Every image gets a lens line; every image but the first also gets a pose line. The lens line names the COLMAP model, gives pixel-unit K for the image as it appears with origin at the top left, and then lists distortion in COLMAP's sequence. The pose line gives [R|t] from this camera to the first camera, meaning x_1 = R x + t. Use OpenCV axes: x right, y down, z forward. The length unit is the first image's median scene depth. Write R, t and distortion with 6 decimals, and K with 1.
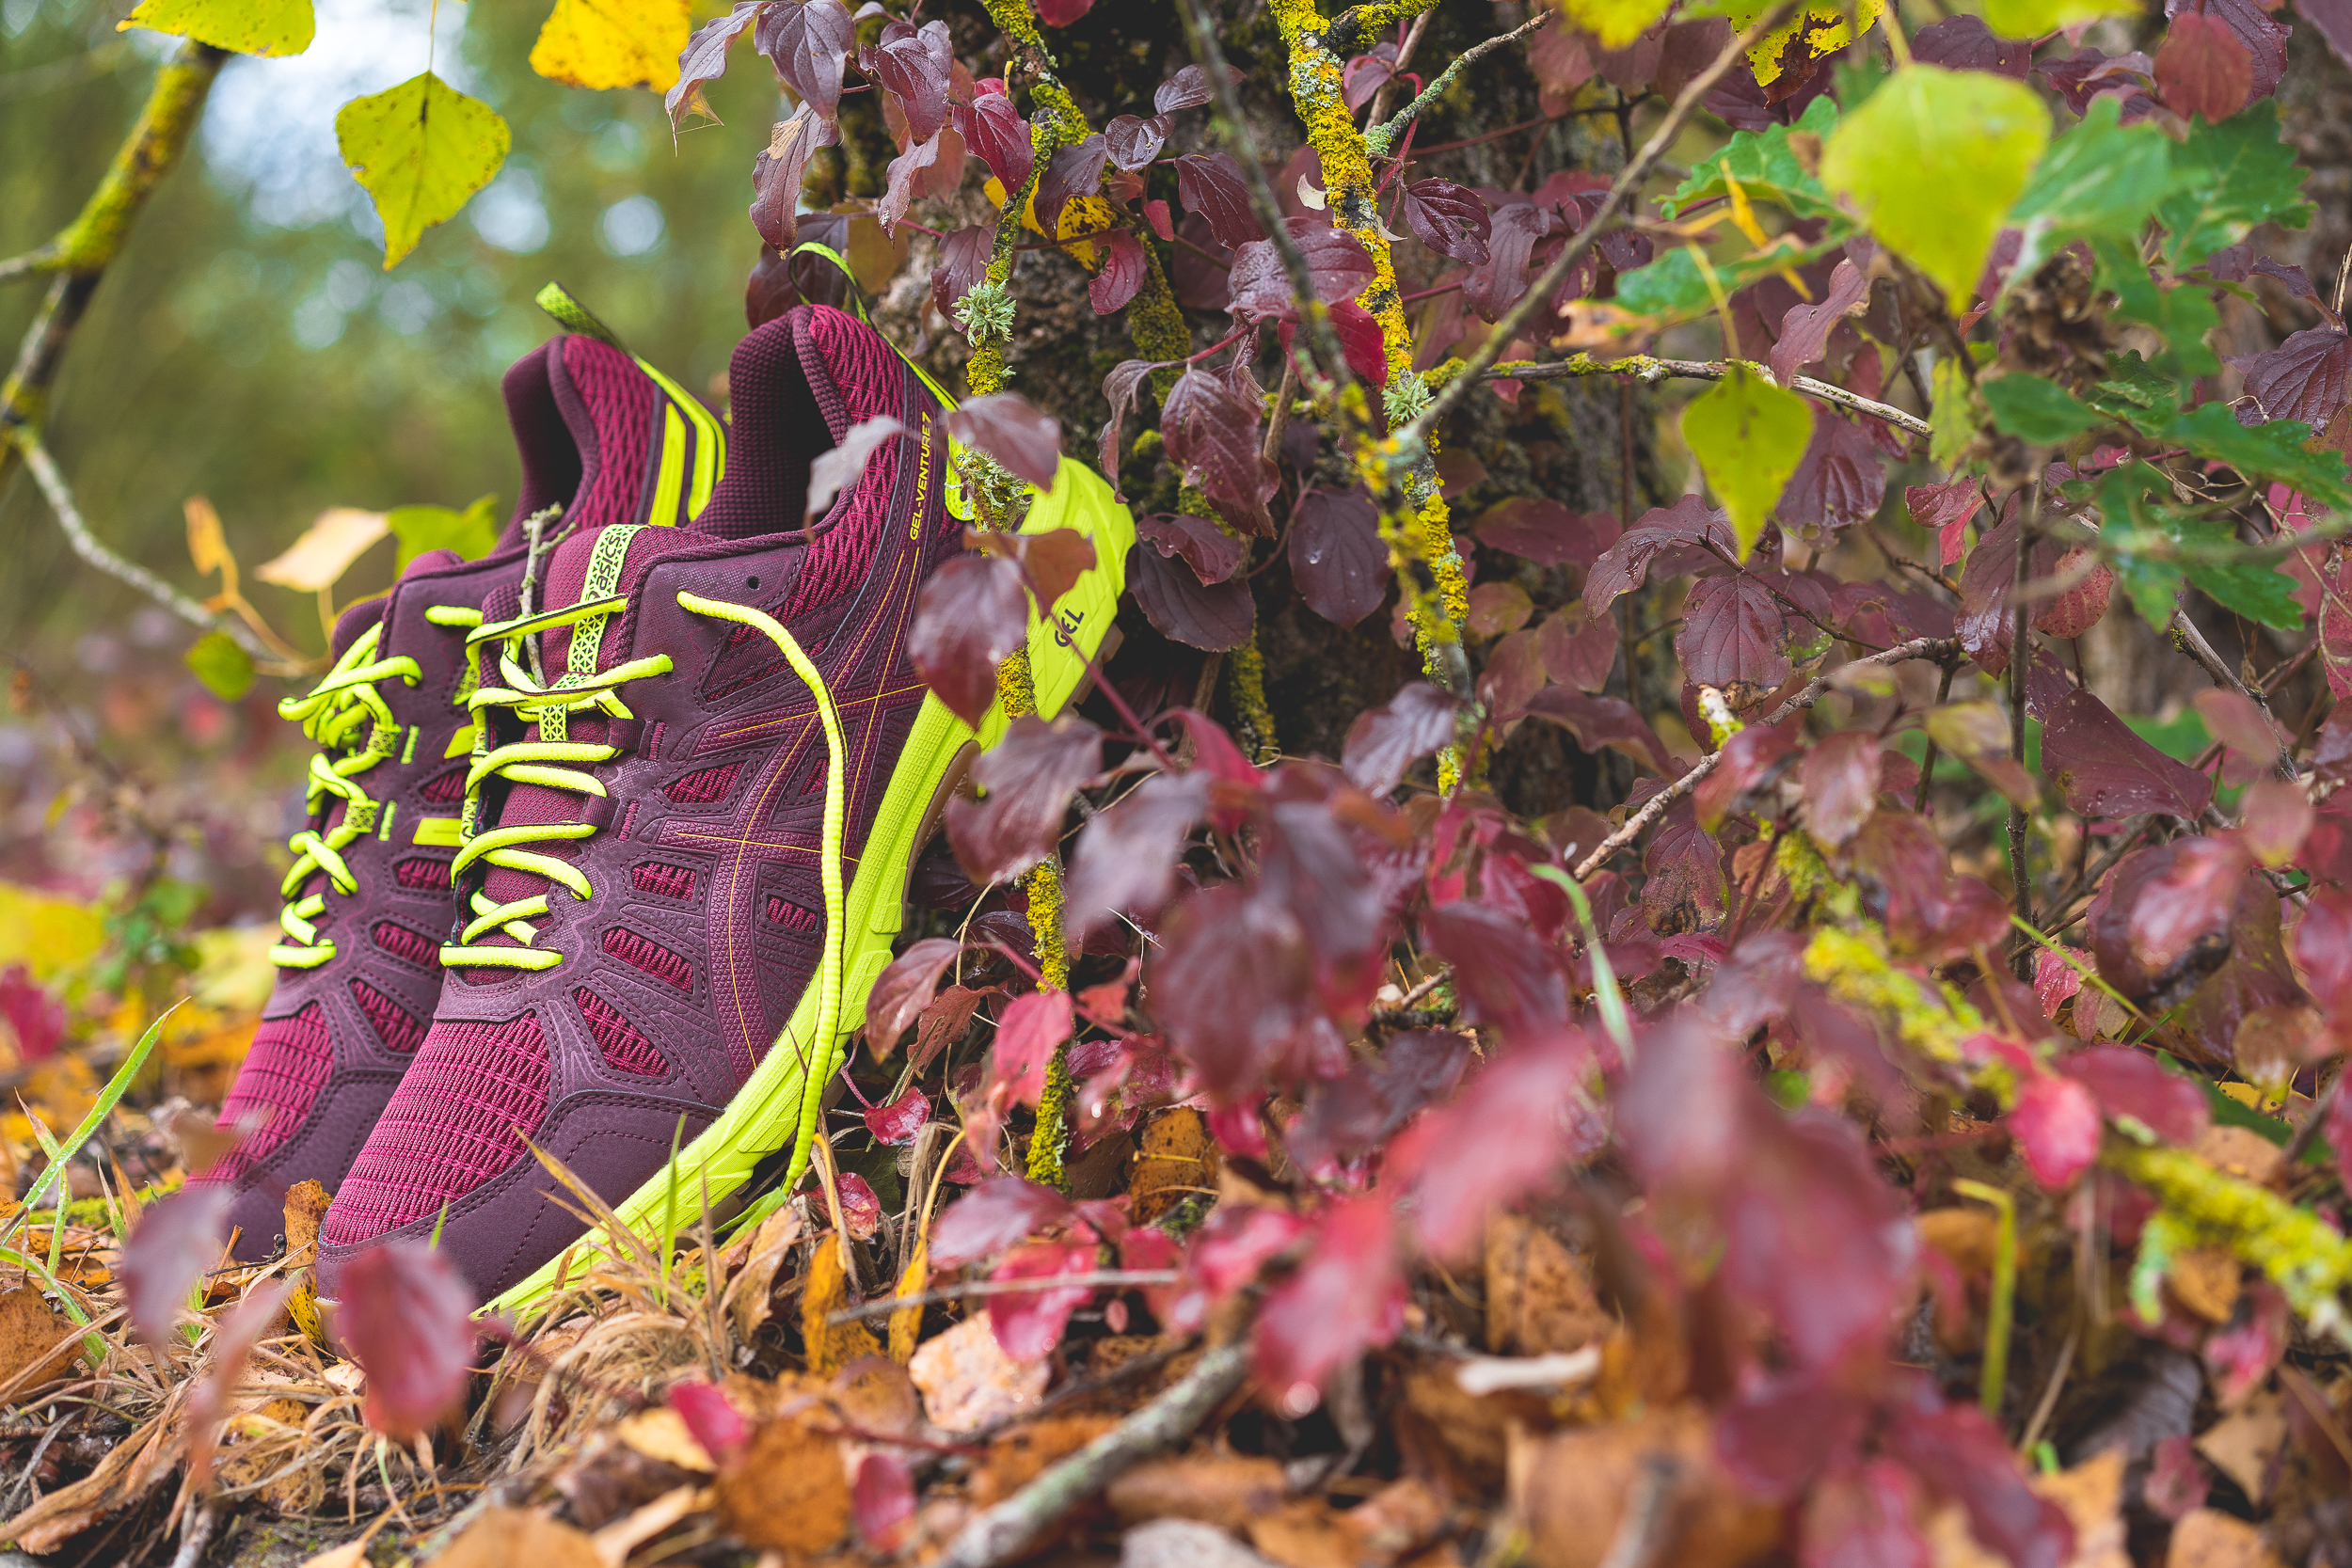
lens RADIAL K [[3706.6, 0, 1296.3], [0, 3706.6, 821.4], [0, 0, 1]] dist [-0.085140, 0.231735]
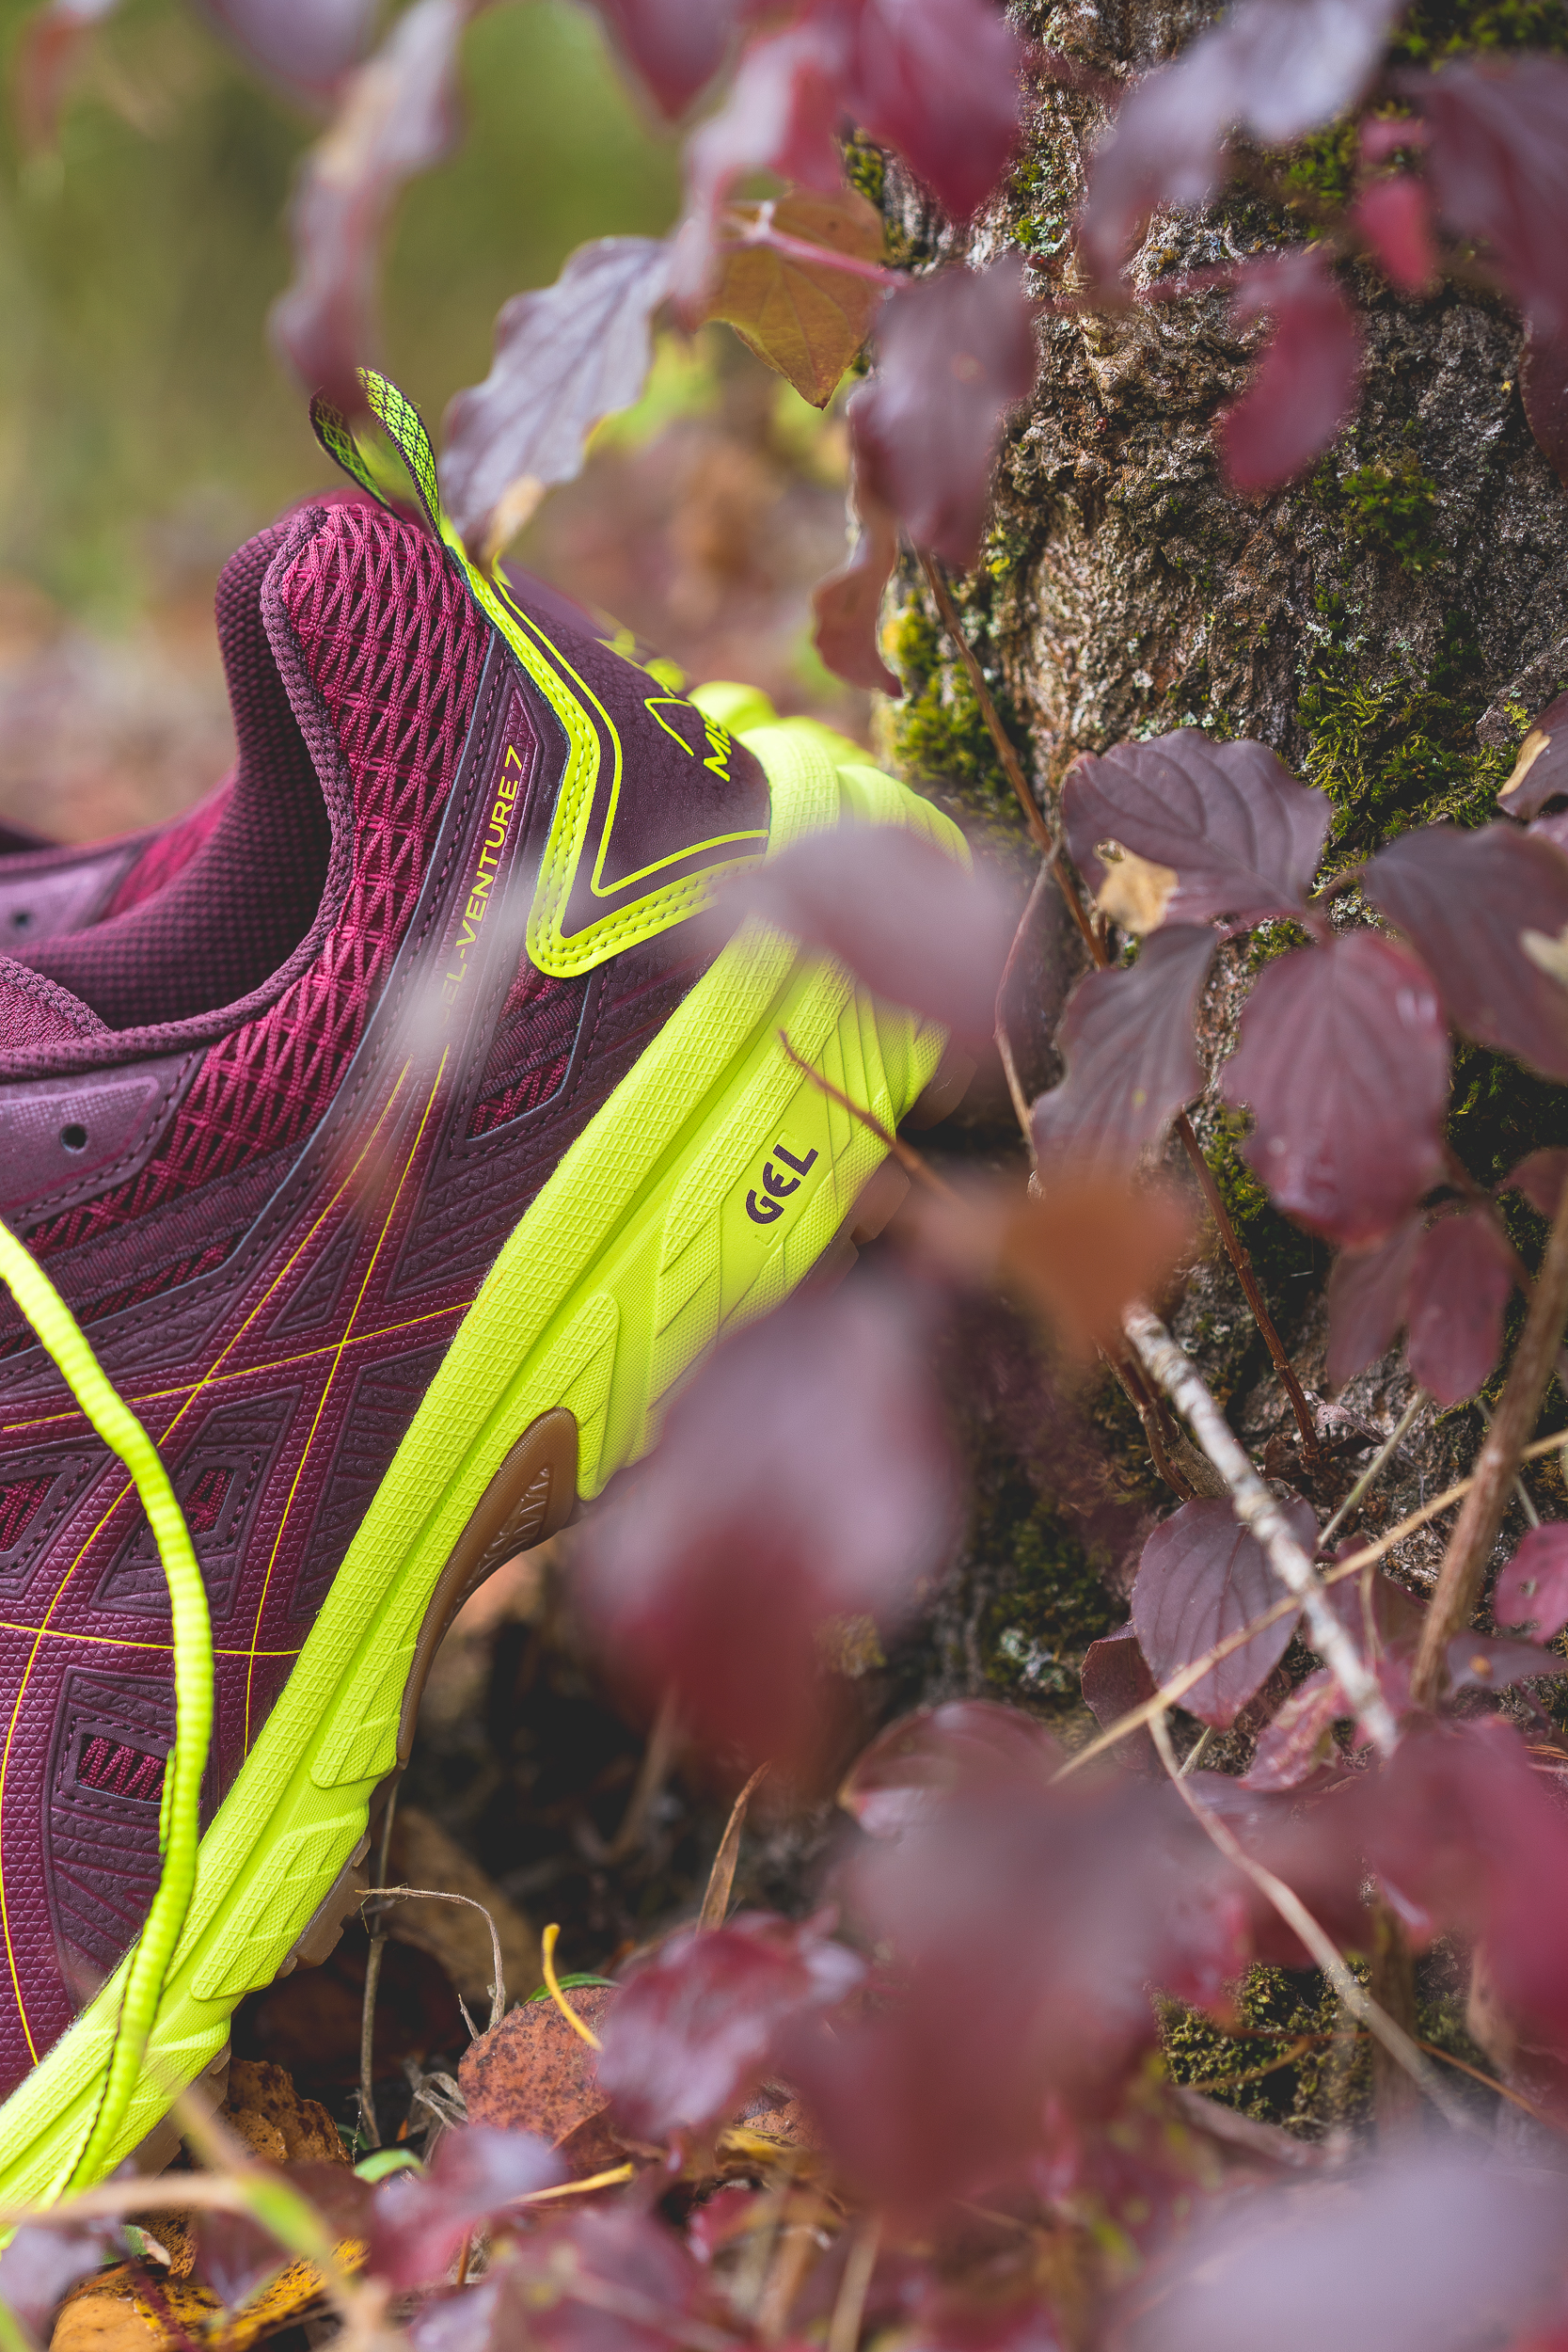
lens RADIAL K [[3796.8, 0, 784.0], [0, 3796.8, 1176.0], [0, 0, 1]] dist [-0.000841, 0.125343]
pose [[0.936312, 0.111127, -0.333123, 0.117089], [-0.036626, 0.974339, 0.222086, -0.176024], [0.349254, -0.195741, 0.916355, 0.547869]]
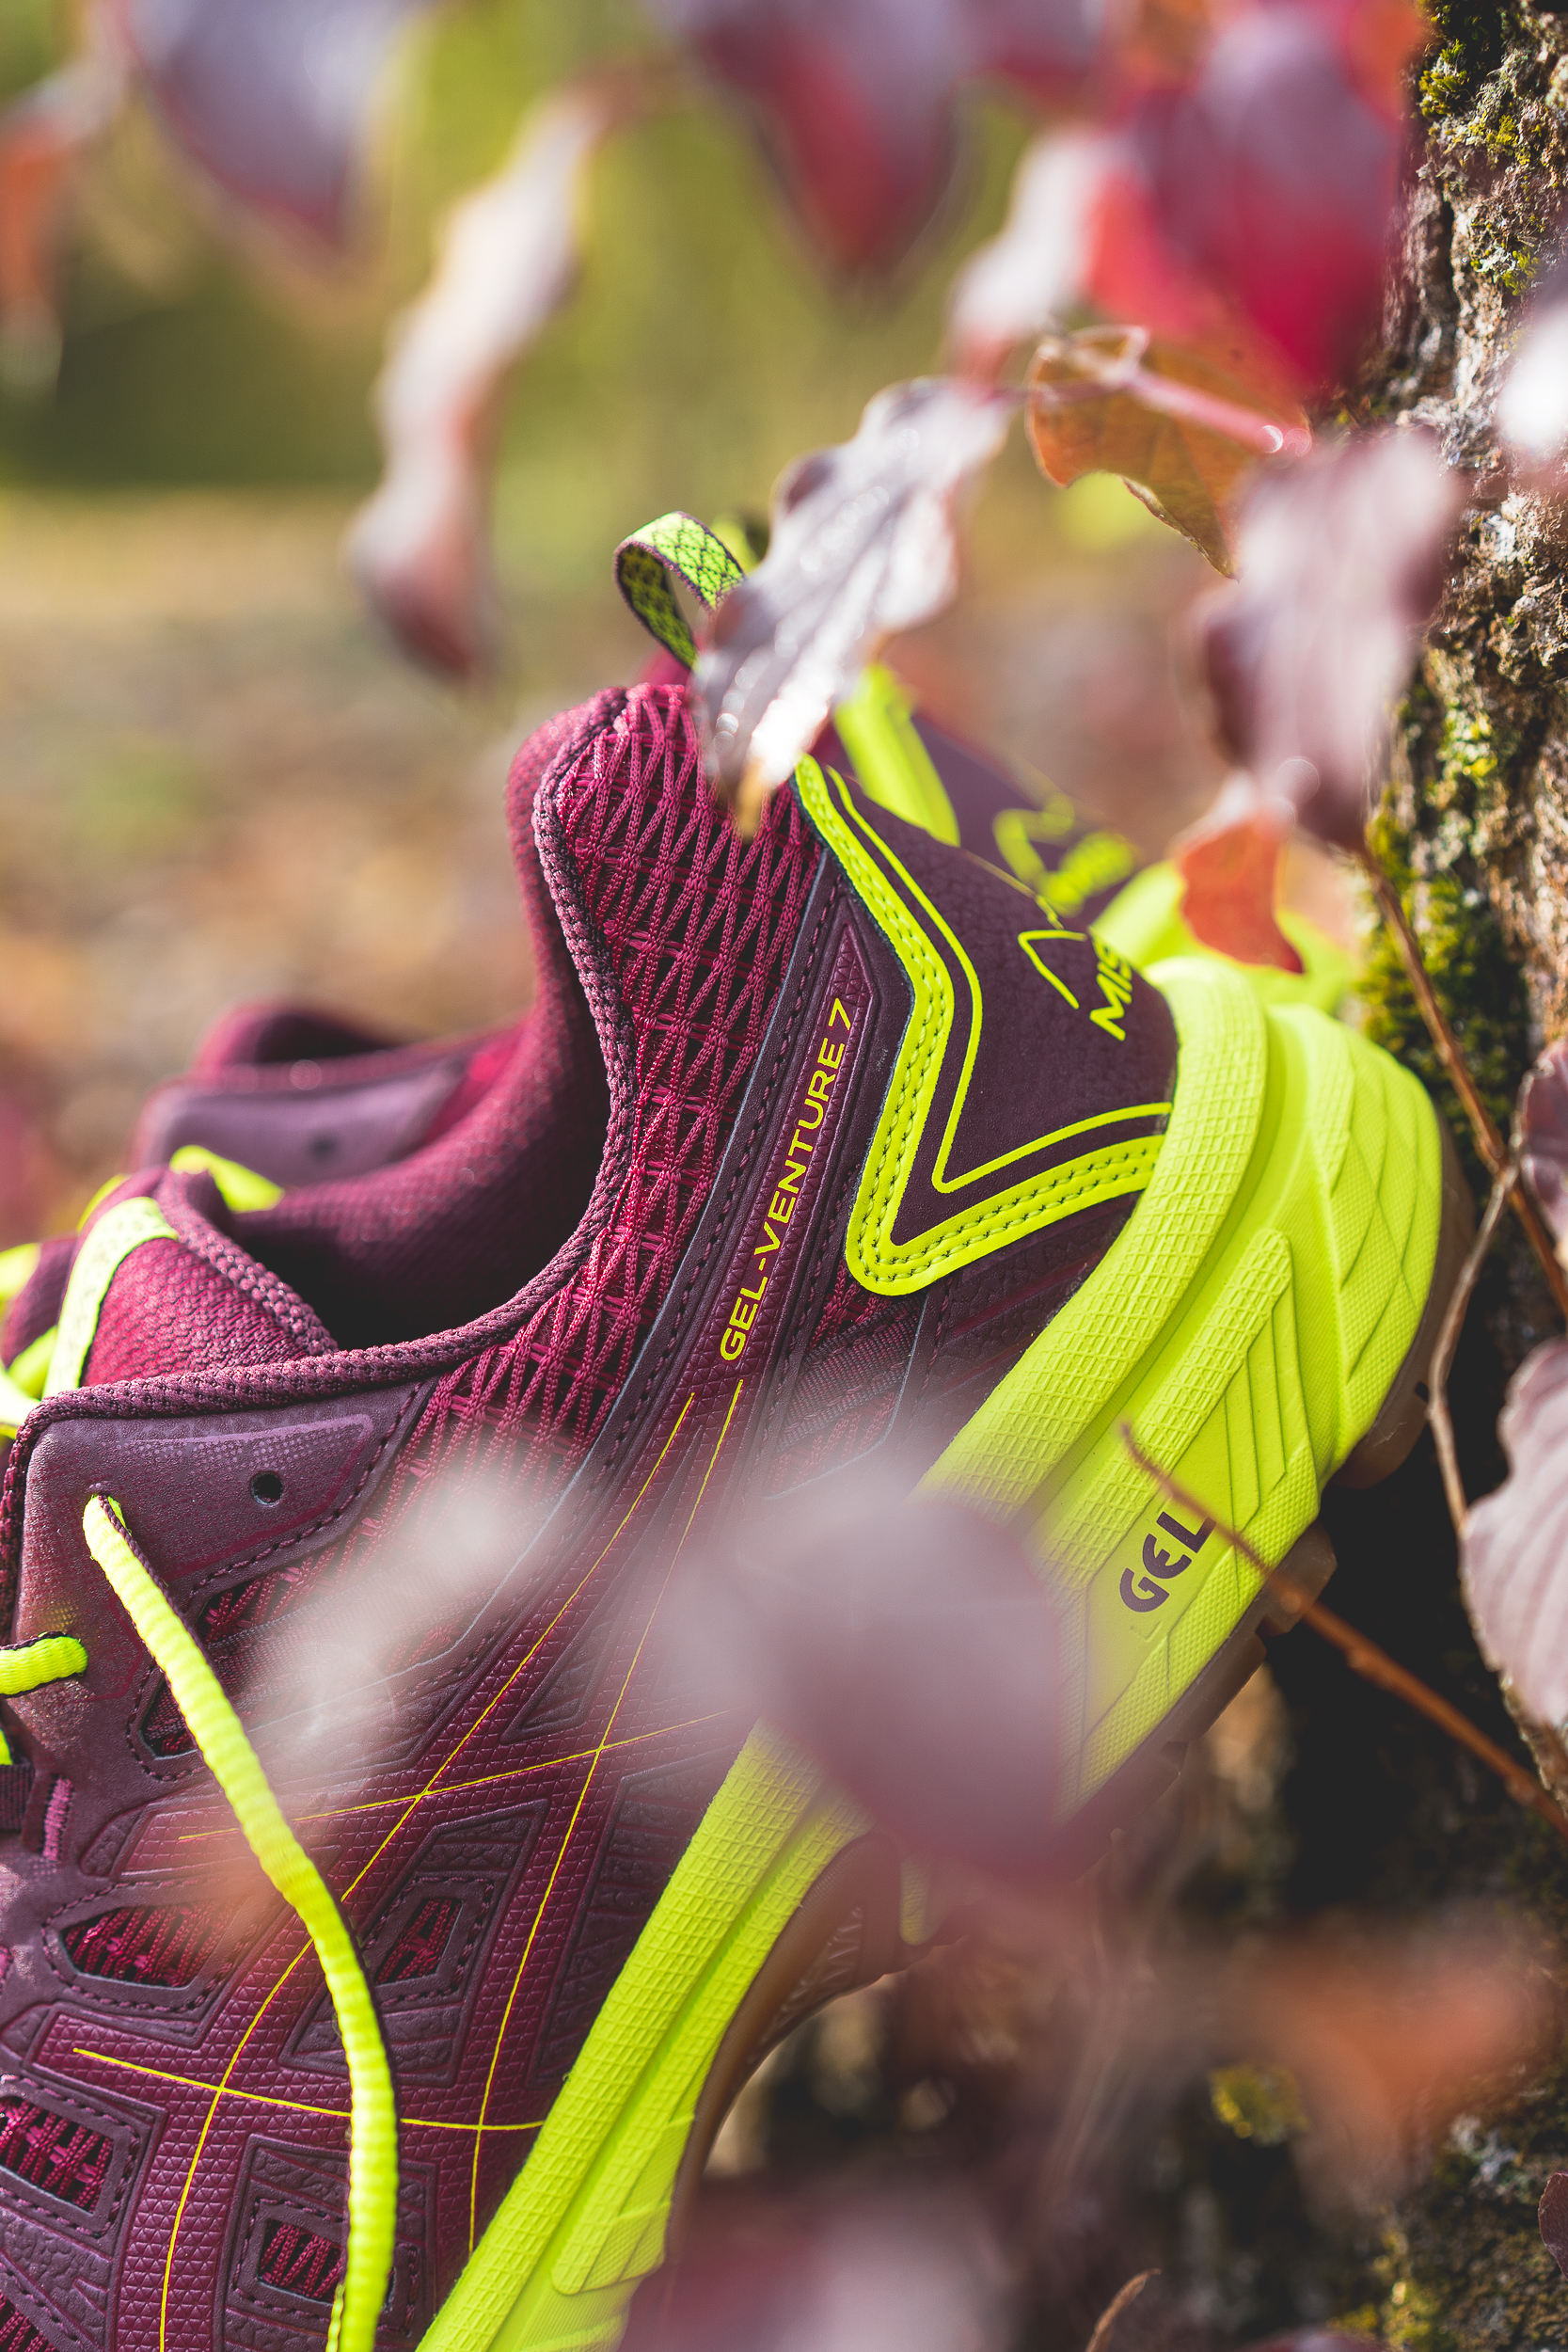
lens RADIAL K [[3891.0, 0, 854.1], [0, 3891.0, 1185.8], [0, 0, 1]] dist [0.011507, 0.039027]
pose [[0.870091, 0.138919, -0.472909, 0.105934], [-0.031947, 0.973337, 0.227144, -0.193273], [0.491854, -0.182528, 0.851330, 0.664078]]
